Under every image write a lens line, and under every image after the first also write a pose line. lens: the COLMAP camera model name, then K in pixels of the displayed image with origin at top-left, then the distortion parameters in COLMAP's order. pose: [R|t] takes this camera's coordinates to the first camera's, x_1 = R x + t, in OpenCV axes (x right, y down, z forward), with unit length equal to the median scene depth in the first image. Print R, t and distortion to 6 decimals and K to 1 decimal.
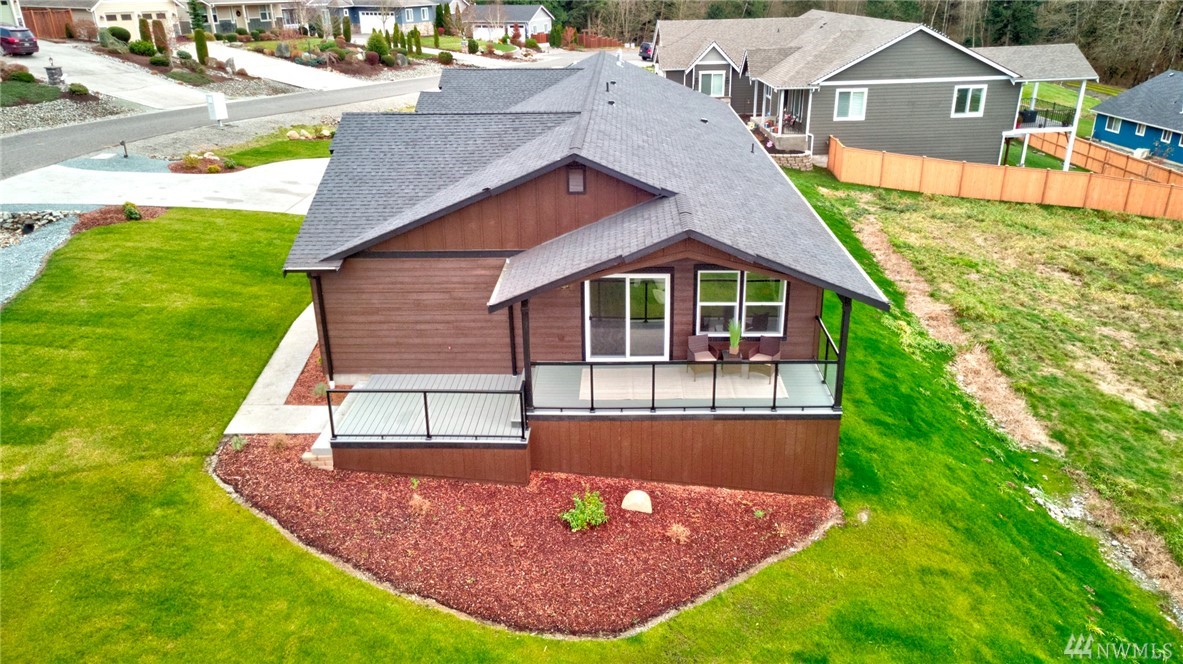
lens RADIAL K [[863.7, 0, 596.9], [0, 863.7, 322.8], [0, 0, 1]] dist [0.042381, 0.045064]
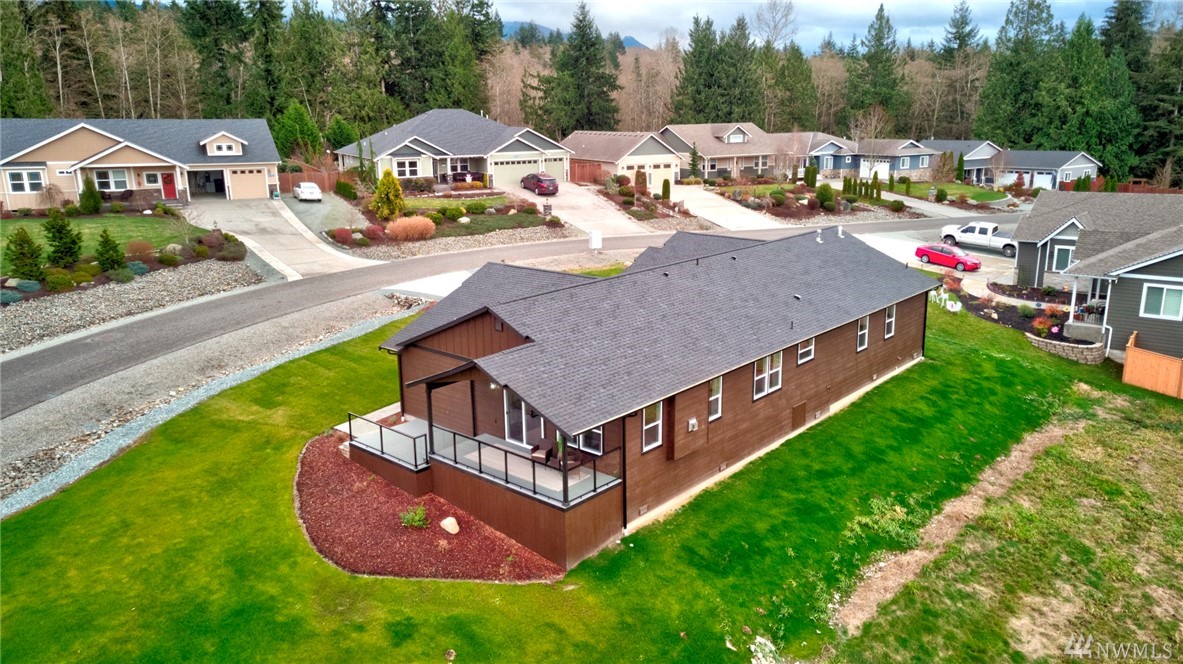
lens RADIAL K [[863.7, 0, 596.9], [0, 863.7, 322.8], [0, 0, 1]] dist [0.042381, 0.045064]
pose [[0.768503, 0.156246, -0.620475, 0.722075], [-0.235990, 0.970575, -0.047883, -0.085867], [0.594736, 0.183225, 0.782763, -0.095236]]
